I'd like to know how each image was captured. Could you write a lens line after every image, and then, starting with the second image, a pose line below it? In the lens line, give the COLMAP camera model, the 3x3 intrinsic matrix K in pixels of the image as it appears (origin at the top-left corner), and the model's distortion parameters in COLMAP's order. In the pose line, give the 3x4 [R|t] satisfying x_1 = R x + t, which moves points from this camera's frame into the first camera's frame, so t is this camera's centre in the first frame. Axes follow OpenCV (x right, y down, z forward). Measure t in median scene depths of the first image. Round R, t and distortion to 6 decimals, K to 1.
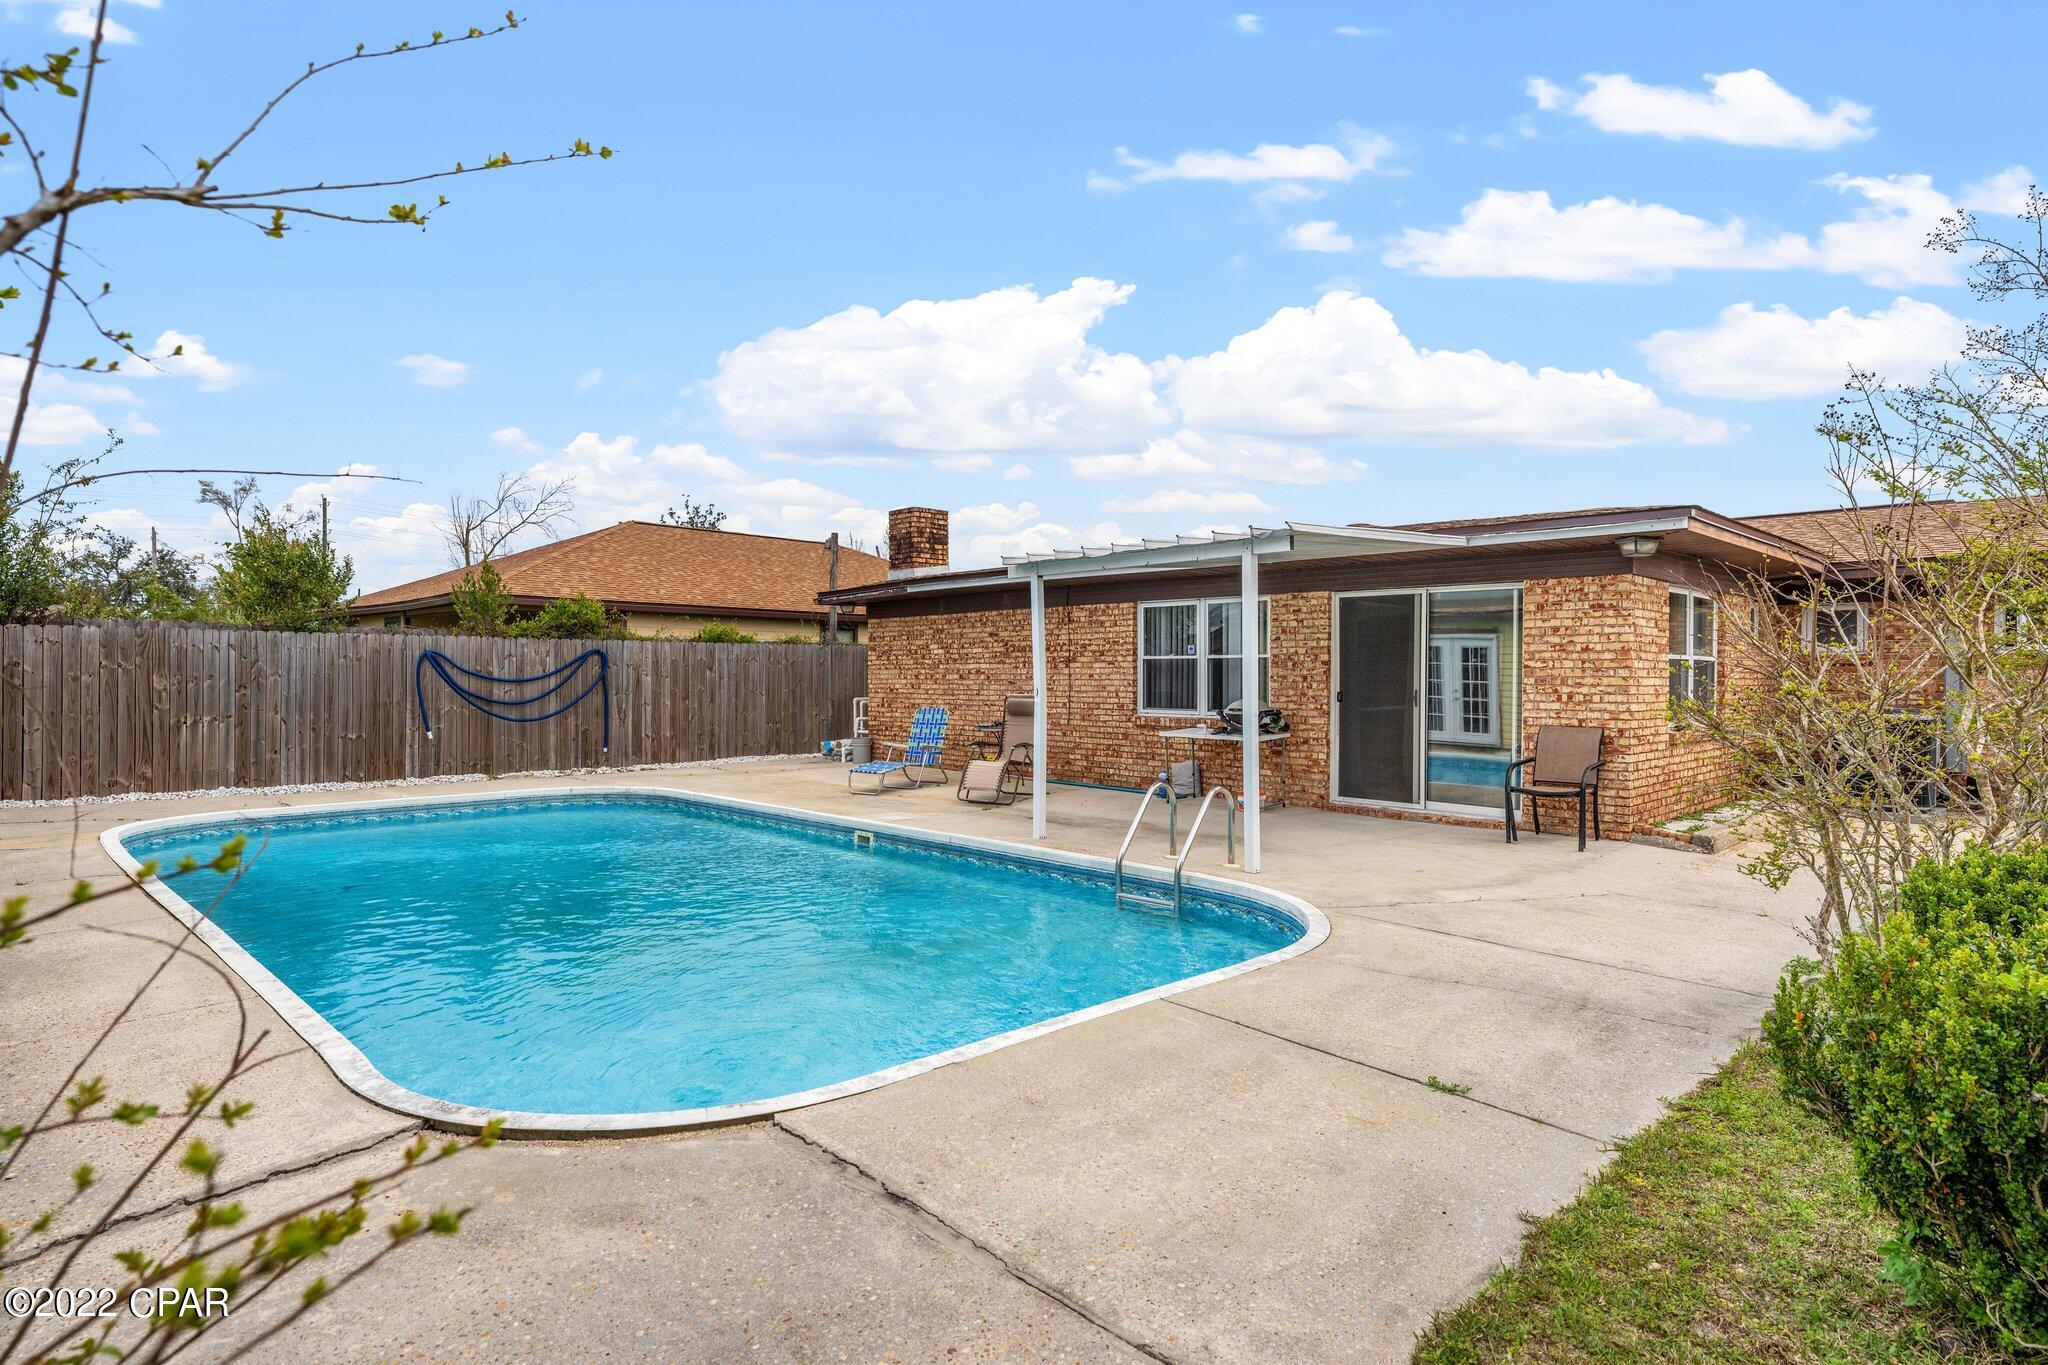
lens RADIAL K [[1058.0, 0, 1023.8], [0, 1058.0, 673.6], [0, 0, 1]] dist [0.004002, -0.002004]
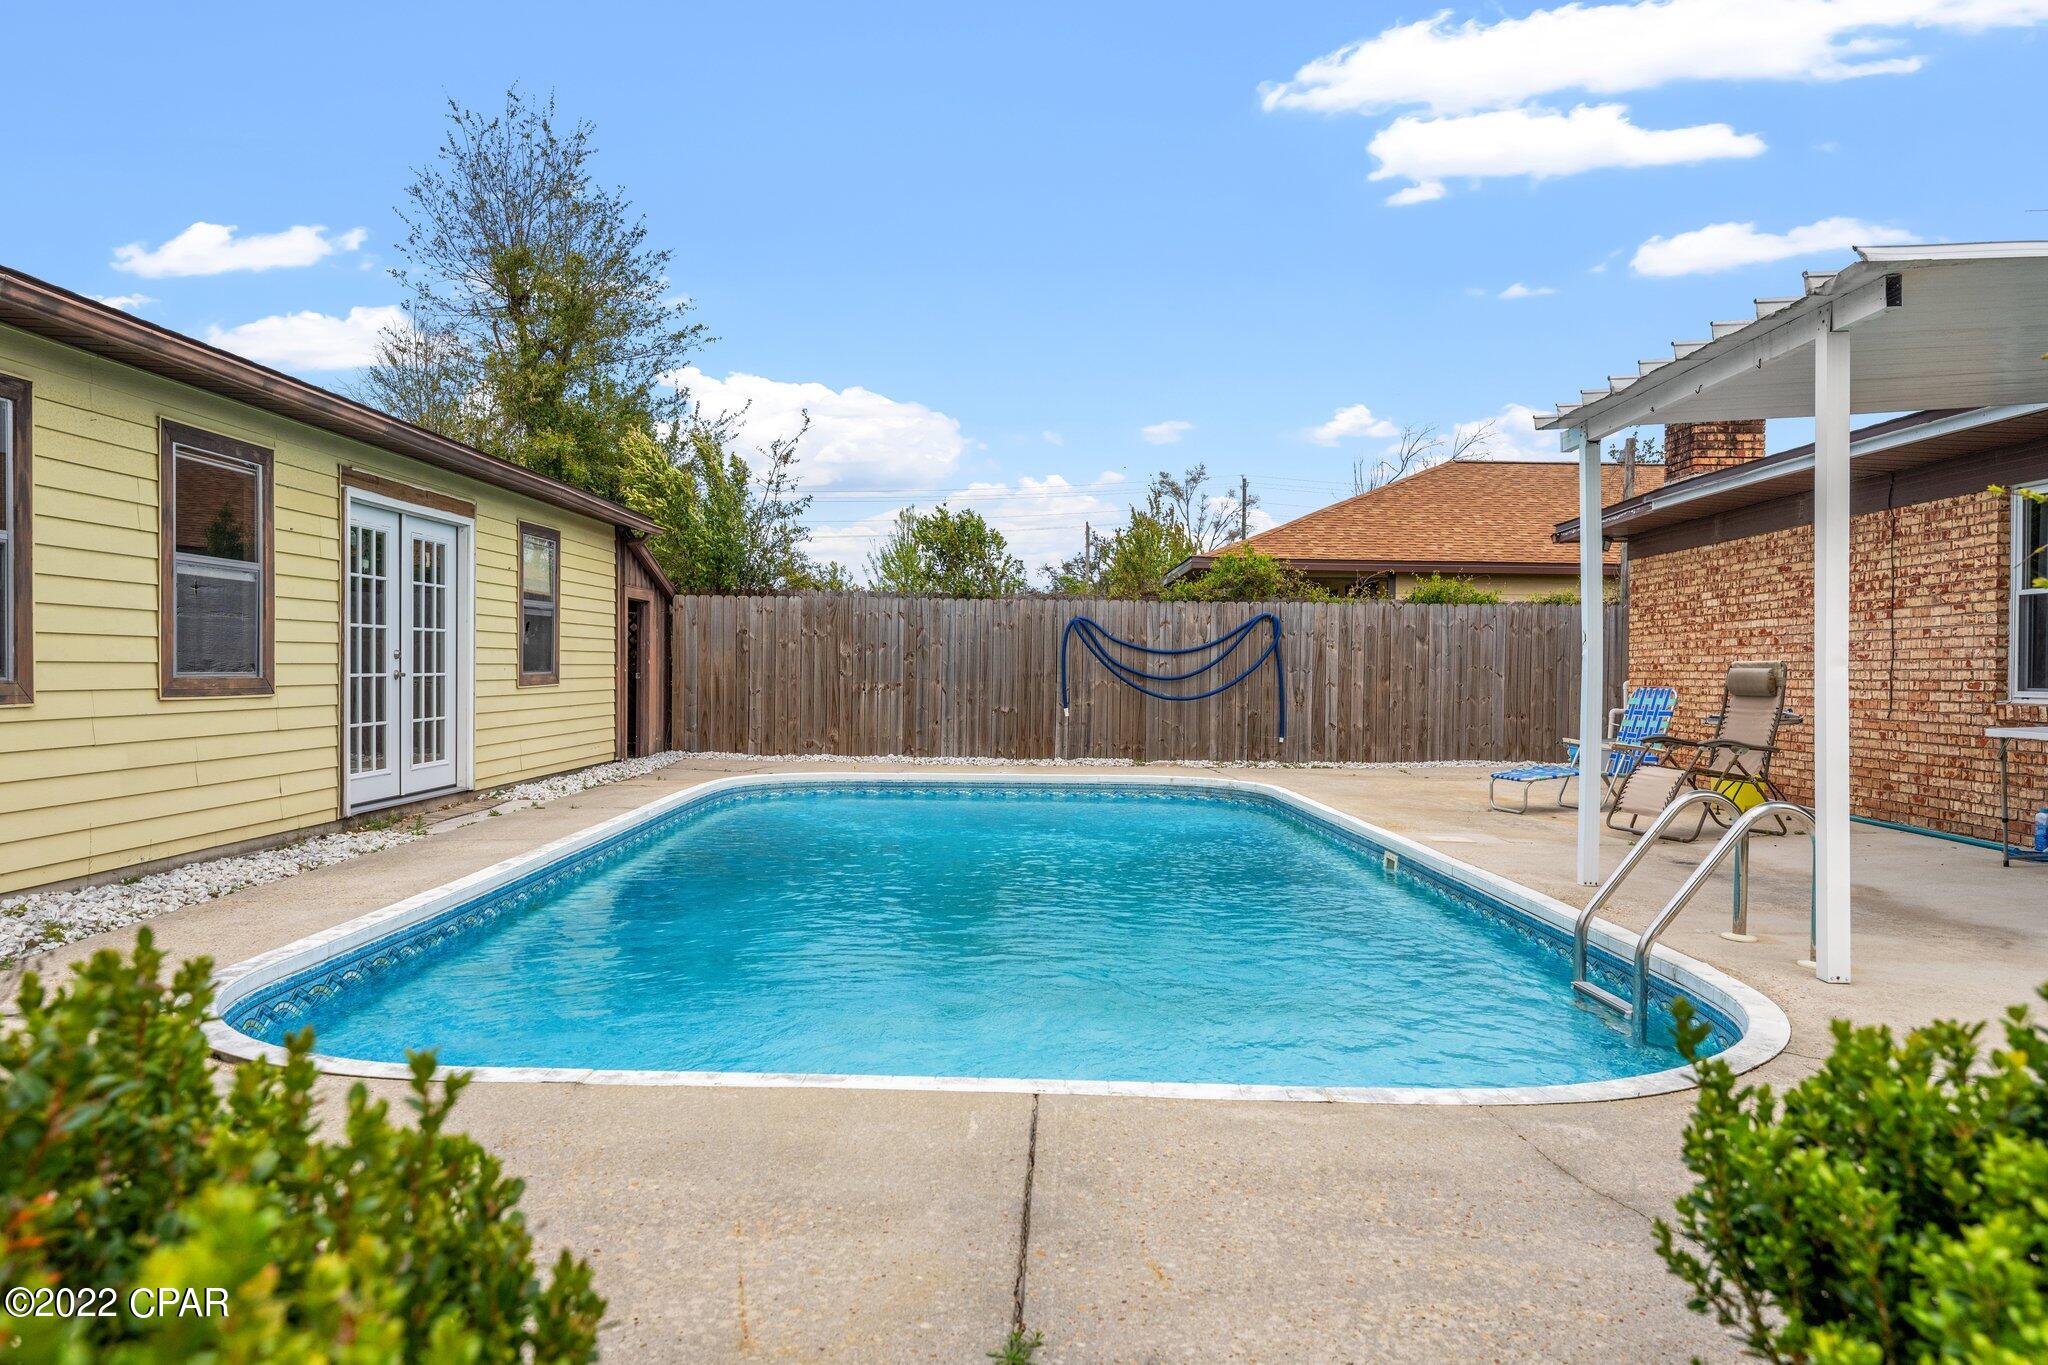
lens RADIAL K [[1359.1, 0, 1025.4], [0, 1359.1, 691.3], [0, 0, 1]] dist [0.001289, -0.004056]
pose [[0.712740, 0.015335, -0.701261, 0.220284], [-0.008066, 0.999874, 0.013666, 0.026779], [0.701382, -0.004084, 0.712774, 0.161628]]
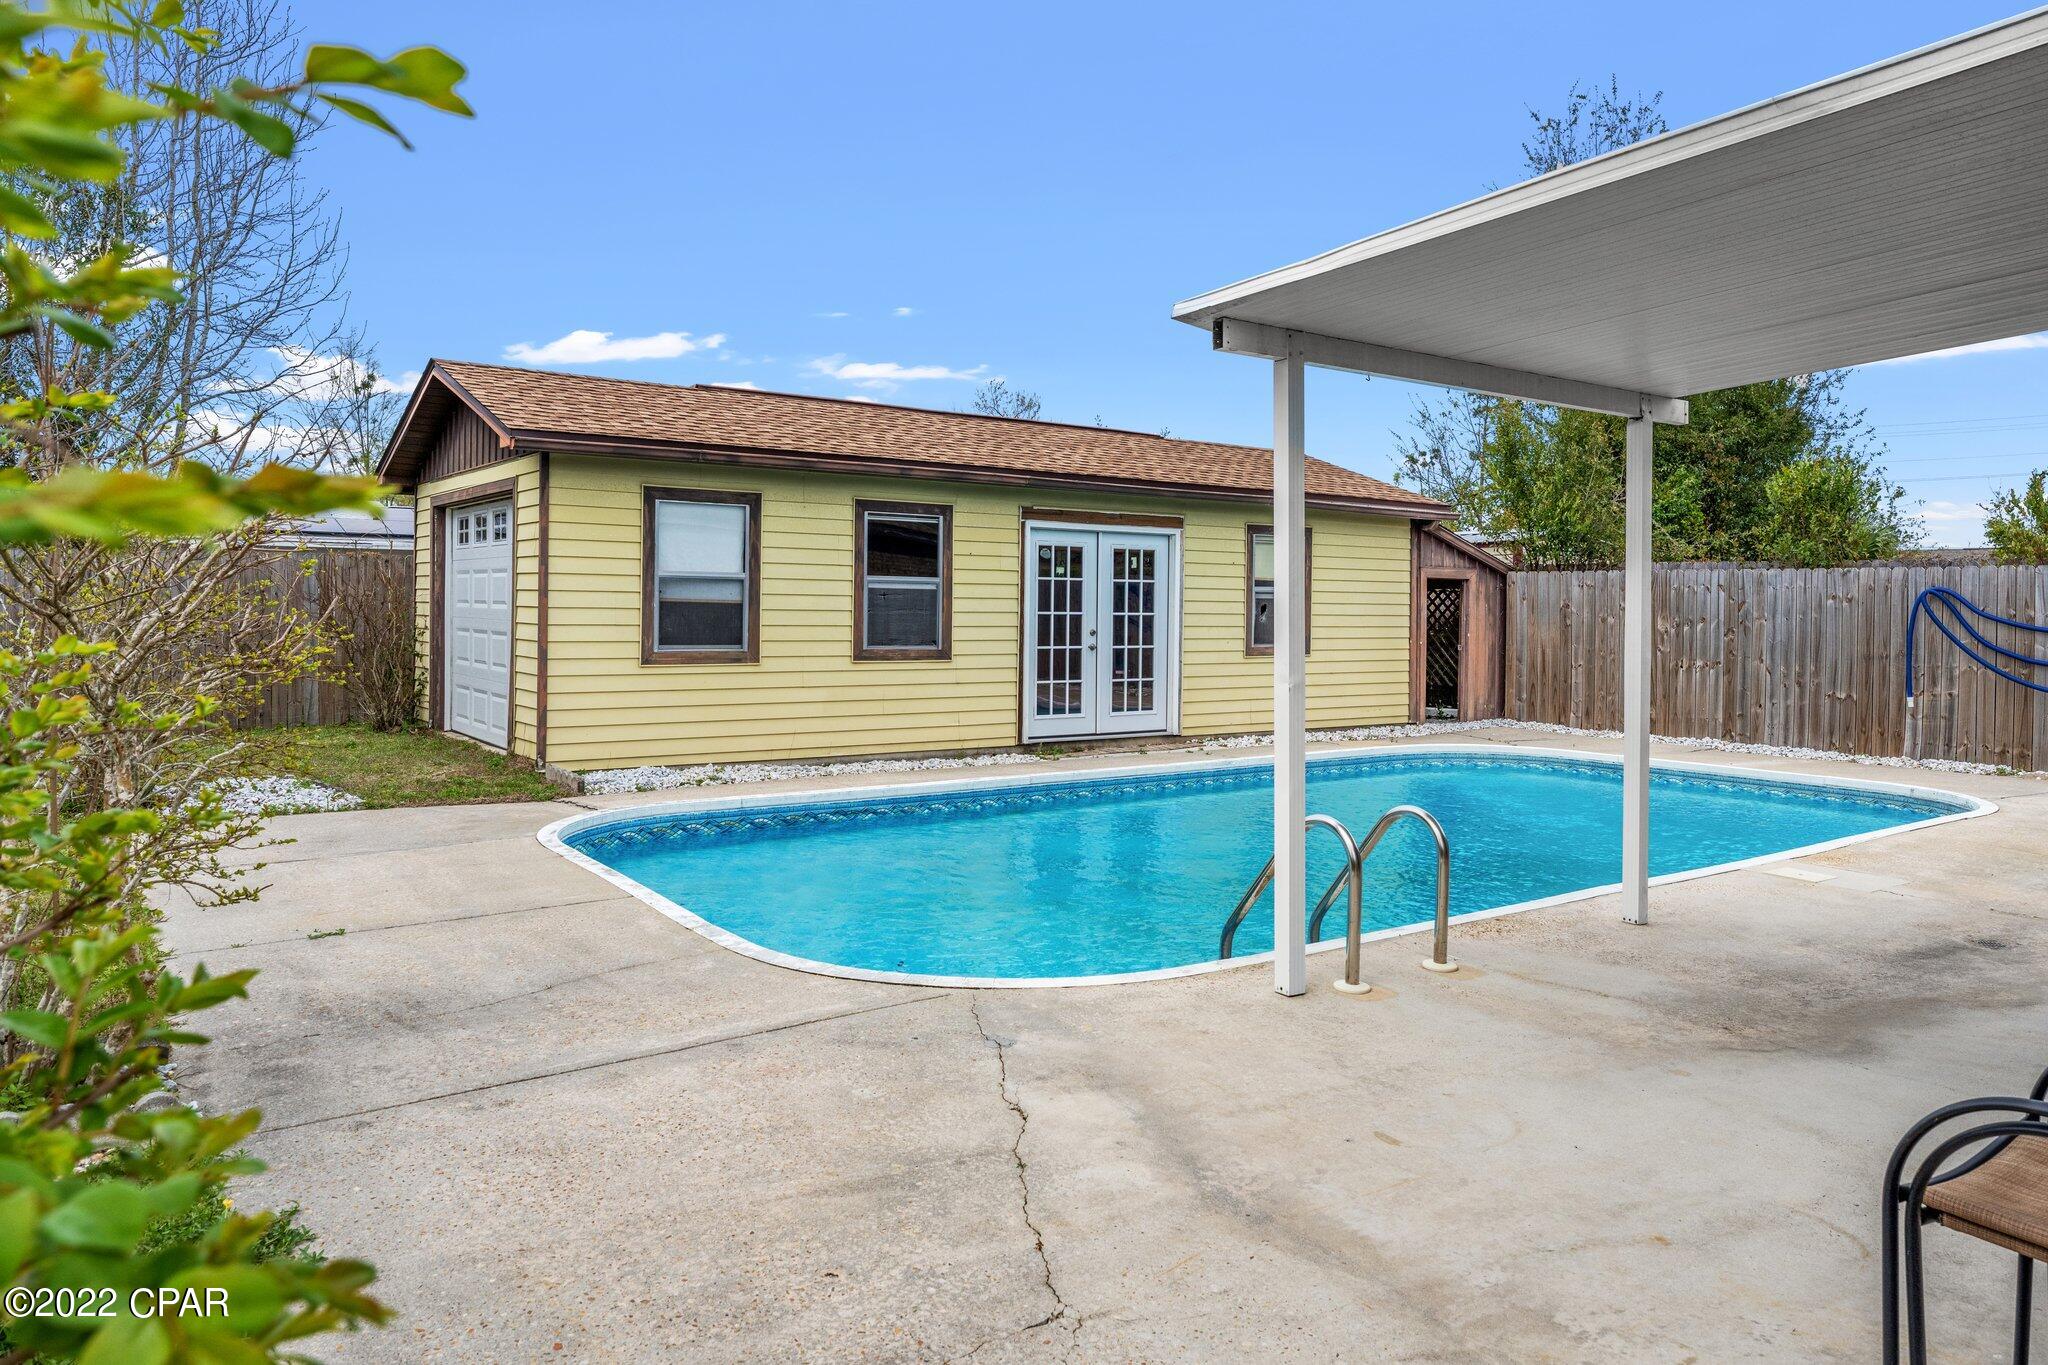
lens RADIAL K [[1359.1, 0, 1020.0], [0, 1359.1, 611.2], [0, 0, 1]] dist [0.001289, -0.004056]
pose [[-0.146537, -0.003198, -0.989200, 0.487768], [-0.015368, 0.999881, -0.000956, 0.005559], [0.989086, 0.015062, -0.146569, 0.538189]]
